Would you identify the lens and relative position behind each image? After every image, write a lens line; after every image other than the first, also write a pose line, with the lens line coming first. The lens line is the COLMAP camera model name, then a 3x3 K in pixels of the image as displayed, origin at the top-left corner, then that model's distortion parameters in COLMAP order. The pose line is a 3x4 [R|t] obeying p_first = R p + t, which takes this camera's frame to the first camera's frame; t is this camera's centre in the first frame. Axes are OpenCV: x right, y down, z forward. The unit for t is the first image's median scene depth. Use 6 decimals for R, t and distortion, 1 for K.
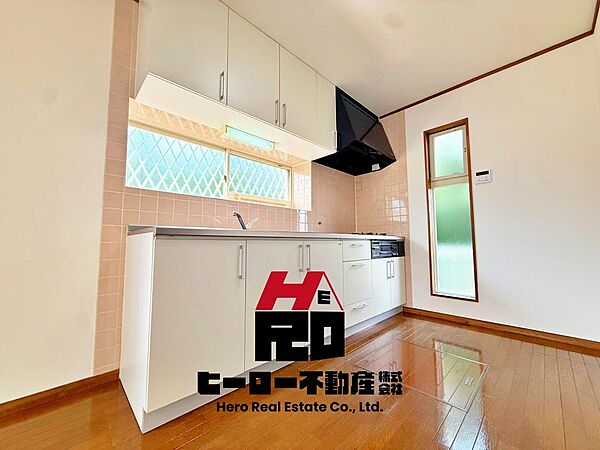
lens RADIAL K [[238.9, 0, 299.4], [0, 238.9, 224.2], [0, 0, 1]] dist [0.008853, -0.000088]
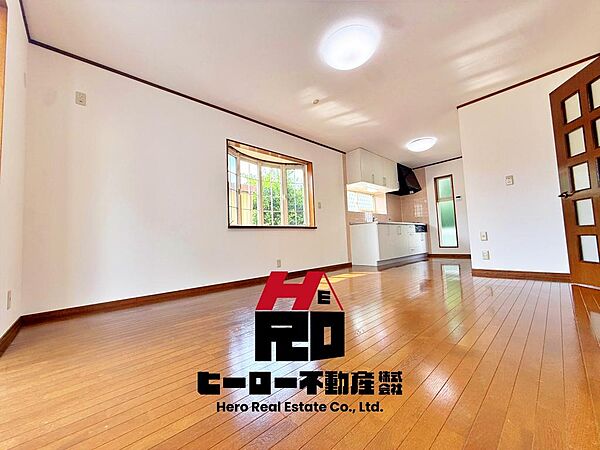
lens RADIAL K [[238.9, 0, 300.6], [0, 238.9, 226.0], [0, 0, 1]] dist [0.008853, -0.000088]
pose [[0.999151, -0.040947, 0.004637, -0.815046], [0.040880, 0.999069, 0.013775, -0.008377], [-0.005197, -0.013574, 0.999894, -1.346297]]
